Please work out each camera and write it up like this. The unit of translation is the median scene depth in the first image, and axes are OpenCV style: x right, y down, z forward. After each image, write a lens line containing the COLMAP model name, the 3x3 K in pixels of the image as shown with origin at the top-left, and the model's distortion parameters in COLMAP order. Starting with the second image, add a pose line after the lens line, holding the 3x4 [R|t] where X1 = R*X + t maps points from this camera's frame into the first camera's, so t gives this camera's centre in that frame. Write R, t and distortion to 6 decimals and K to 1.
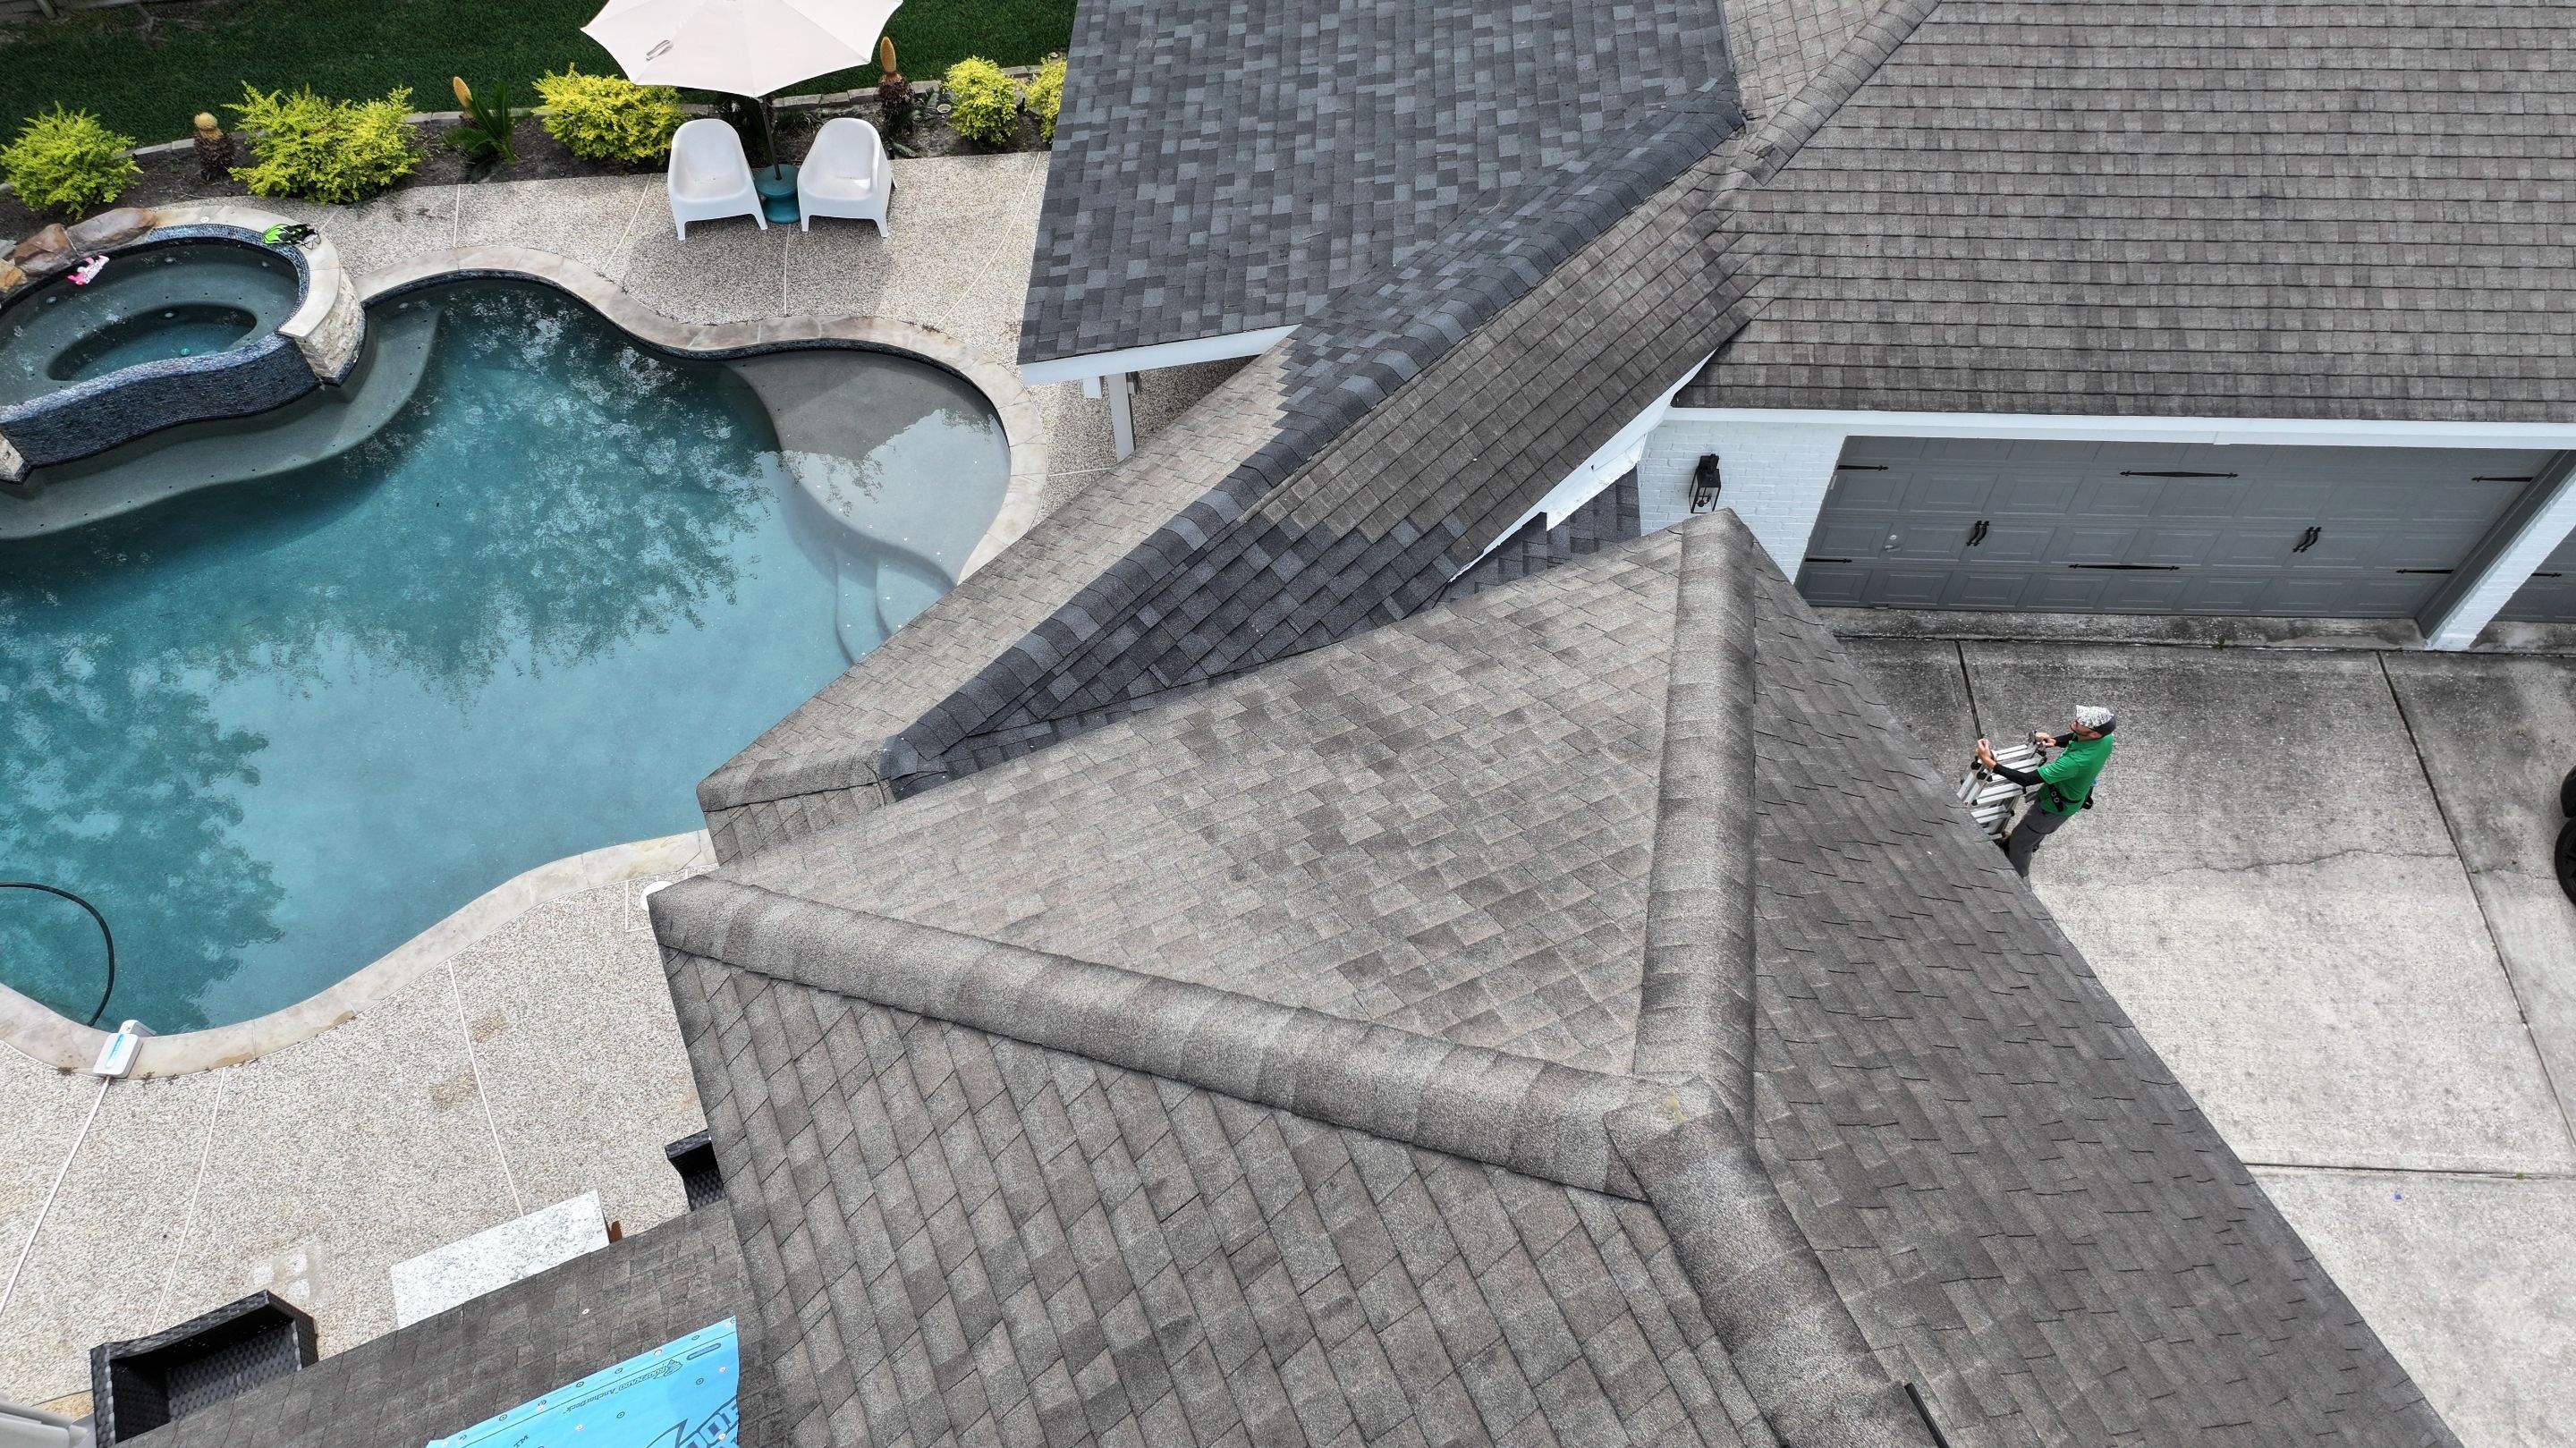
lens RADIAL K [[1806.6, 0, 1289.3], [0, 1806.6, 716.5], [0, 0, 1]] dist [0.006850, 0.003407]
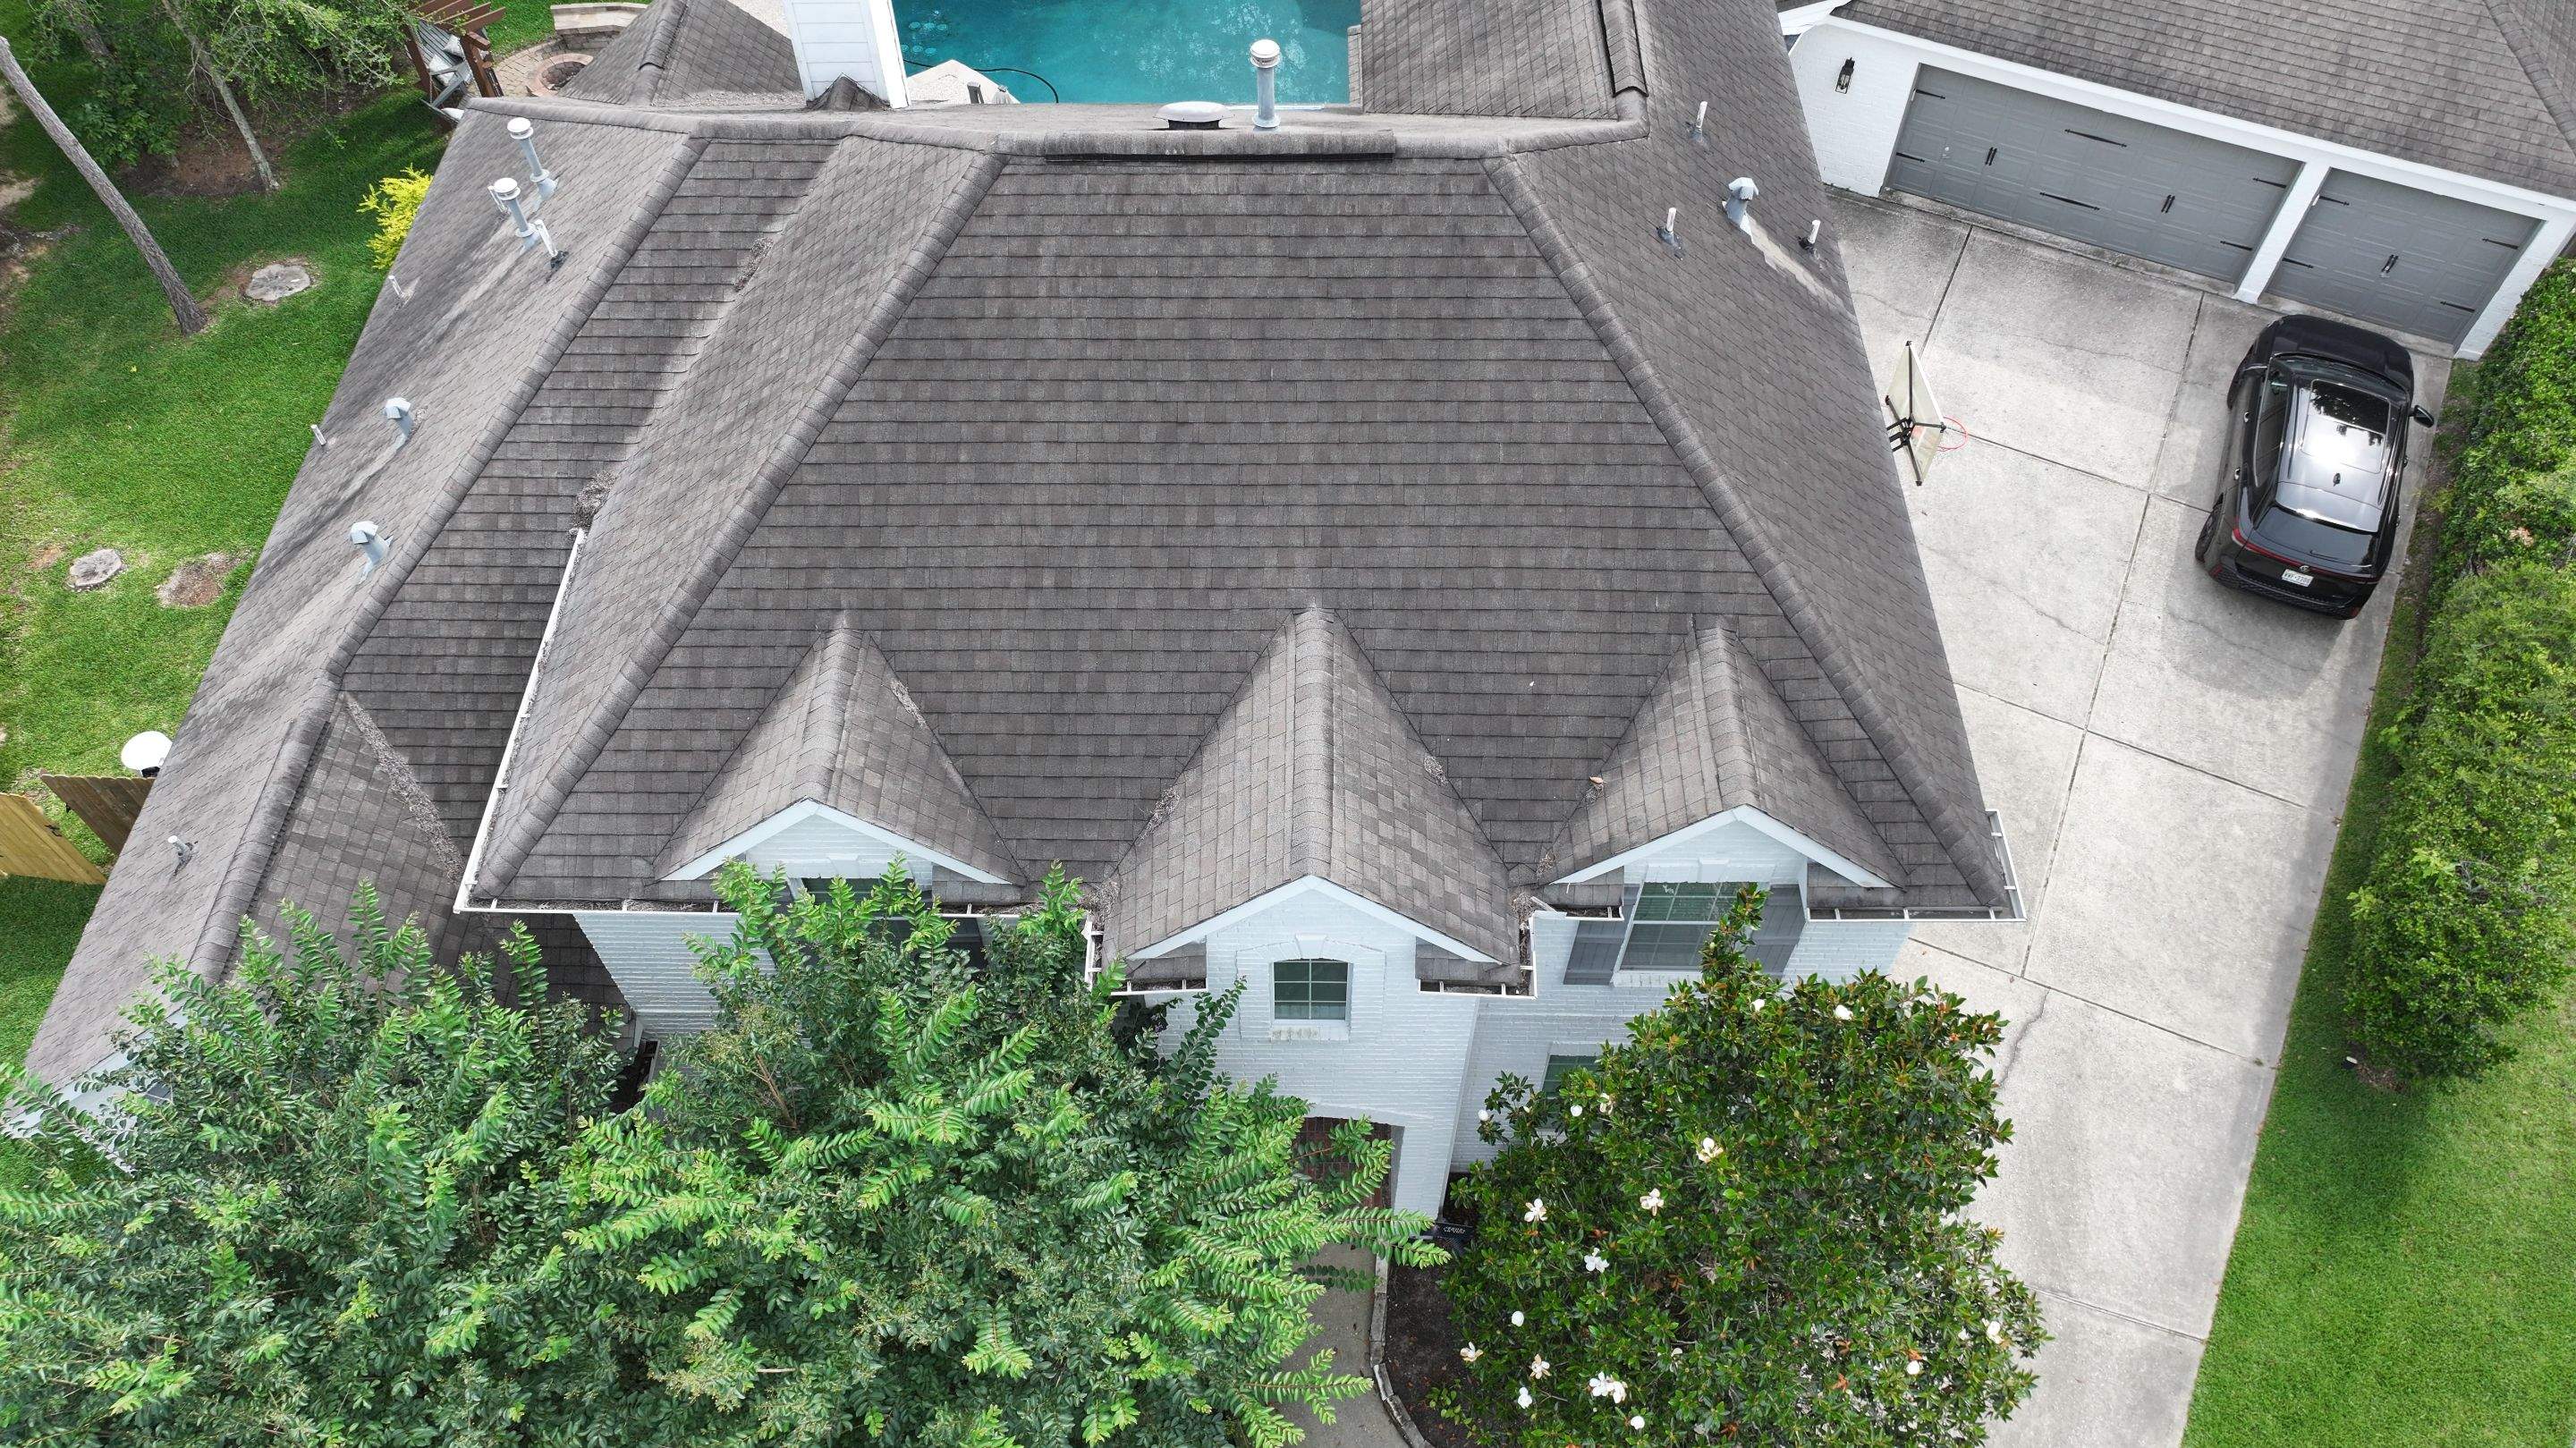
lens RADIAL K [[1814.5, 0, 1295.3], [0, 1814.5, 710.1], [0, 0, 1]] dist [-0.001292, 0.023365]
pose [[0.909953, 0.332789, -0.247460, 0.505545], [-0.341825, 0.939739, 0.006830, 0.900022], [0.234821, 0.078373, 0.968874, -1.280242]]
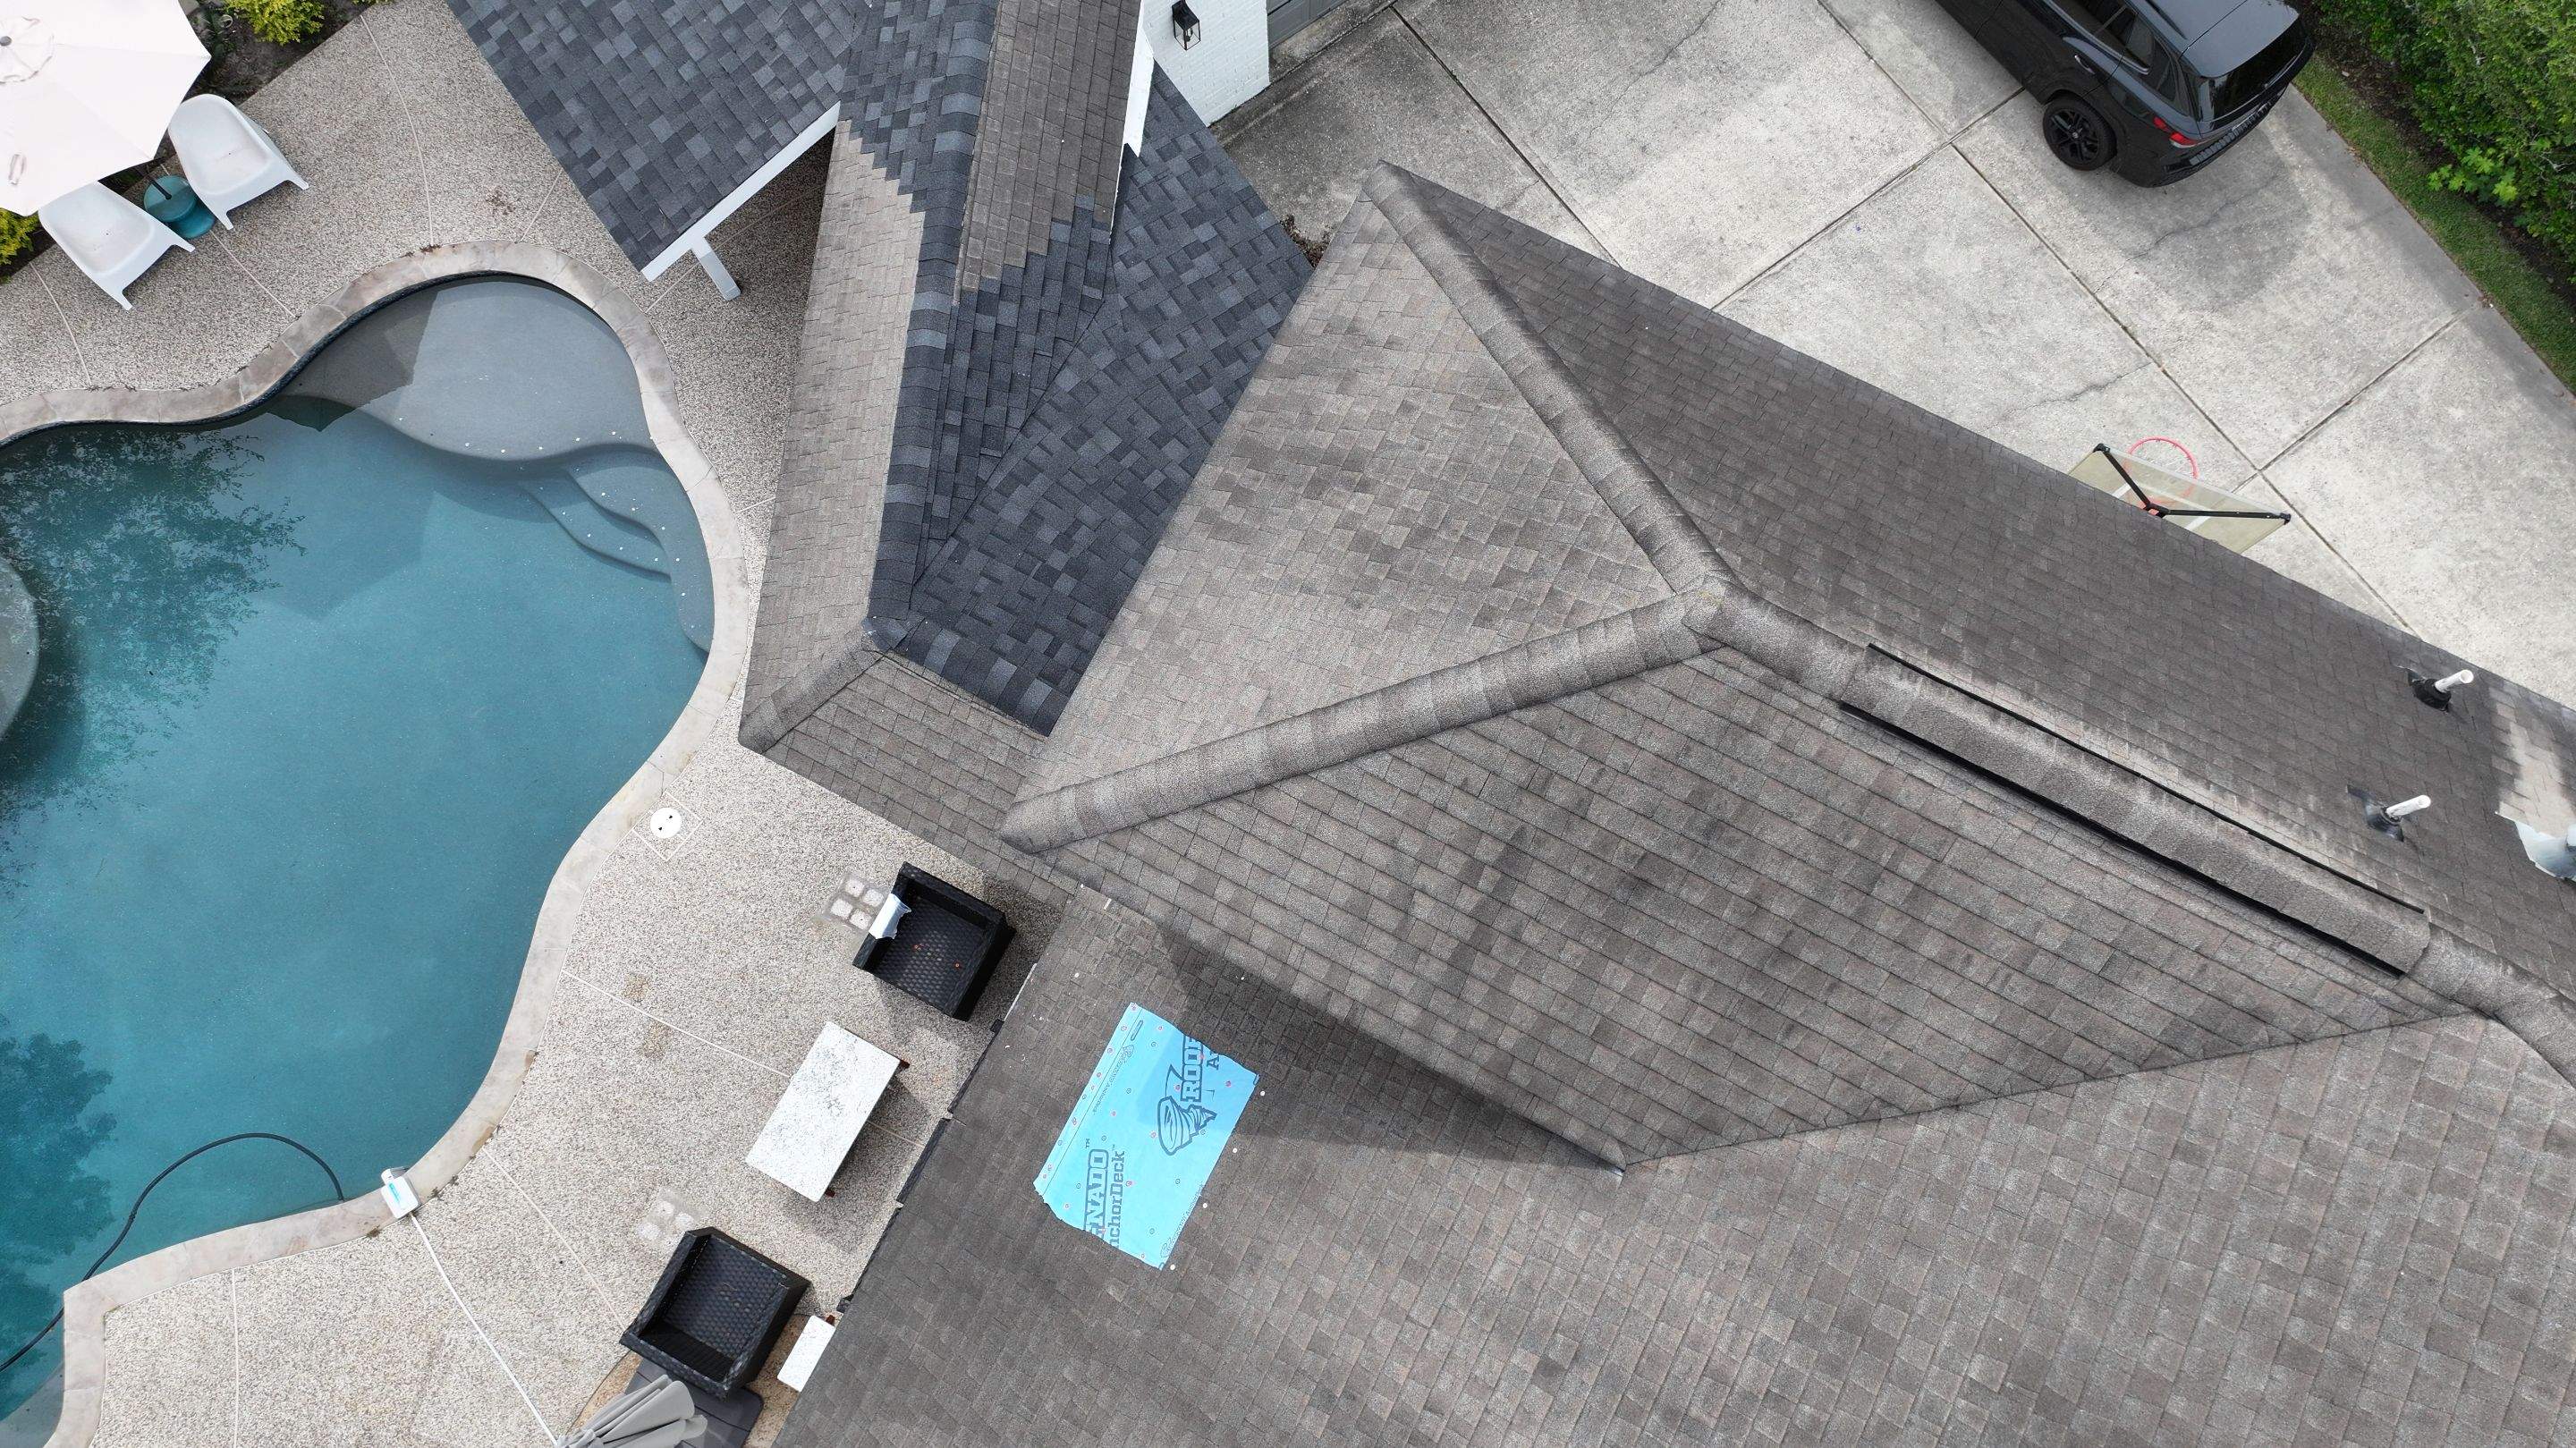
lens RADIAL K [[1808.3, 0, 1291.8], [0, 1808.3, 715.6], [0, 0, 1]] dist [0.006157, -0.000601]
pose [[0.783003, -0.605438, 0.142655, -0.197051], [0.513708, 0.758742, 0.400517, -0.278681], [-0.350727, -0.240323, 0.905116, -0.255809]]
